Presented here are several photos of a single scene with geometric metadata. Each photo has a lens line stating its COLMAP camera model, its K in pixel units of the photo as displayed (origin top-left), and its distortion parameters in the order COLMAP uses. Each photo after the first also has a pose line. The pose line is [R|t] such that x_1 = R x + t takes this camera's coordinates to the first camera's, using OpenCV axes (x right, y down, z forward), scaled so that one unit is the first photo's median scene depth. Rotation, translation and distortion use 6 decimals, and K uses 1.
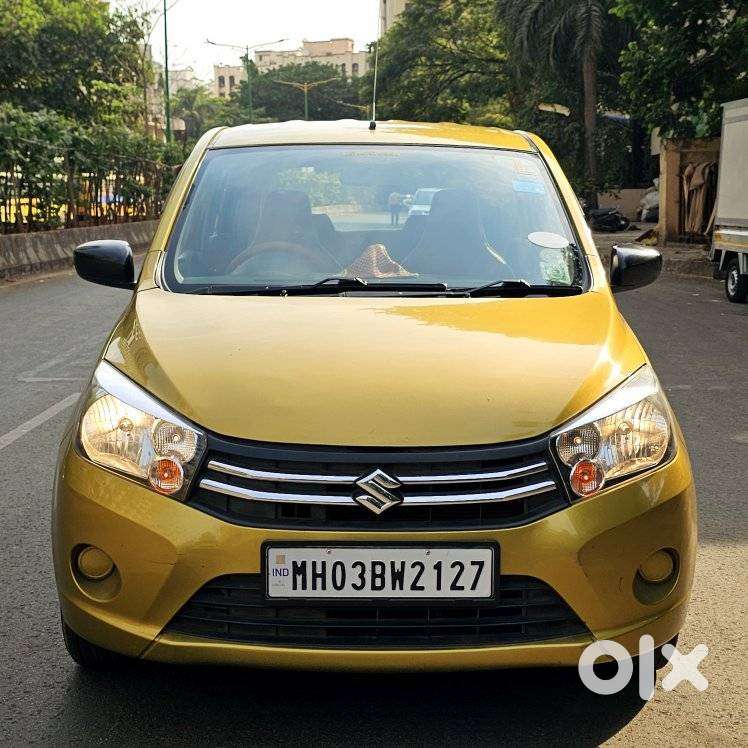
lens RADIAL K [[1033.0, 0, 374.2], [0, 1033.0, 389.1], [0, 0, 1]] dist [0.162263, -0.125079]
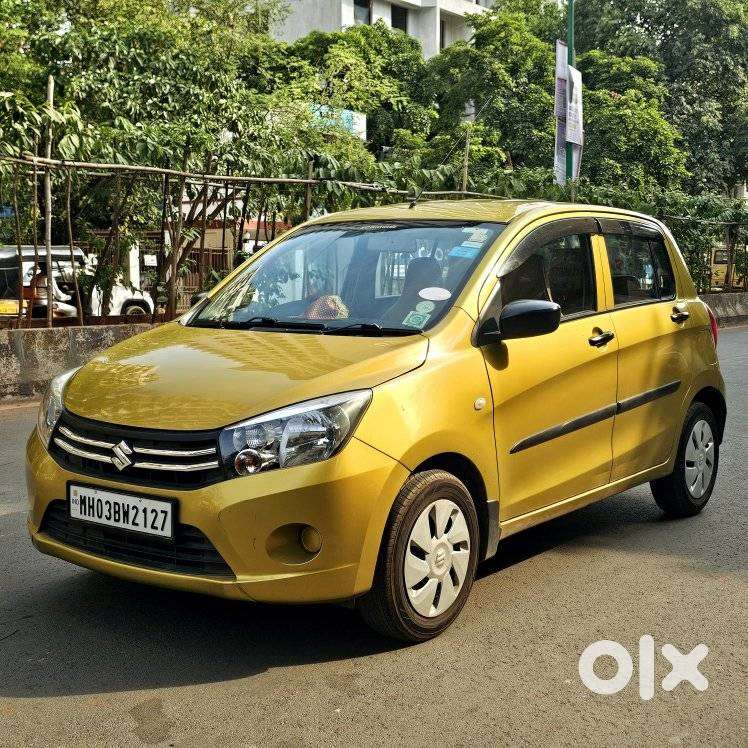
lens RADIAL K [[1033.0, 0, 374.2], [0, 1033.0, 389.1], [0, 0, 1]] dist [0.162263, -0.125079]
pose [[0.794931, 0.059266, -0.603799, 1.185336], [-0.085253, 0.996254, -0.014453, -0.004985], [0.600680, 0.062965, 0.797006, 0.020080]]
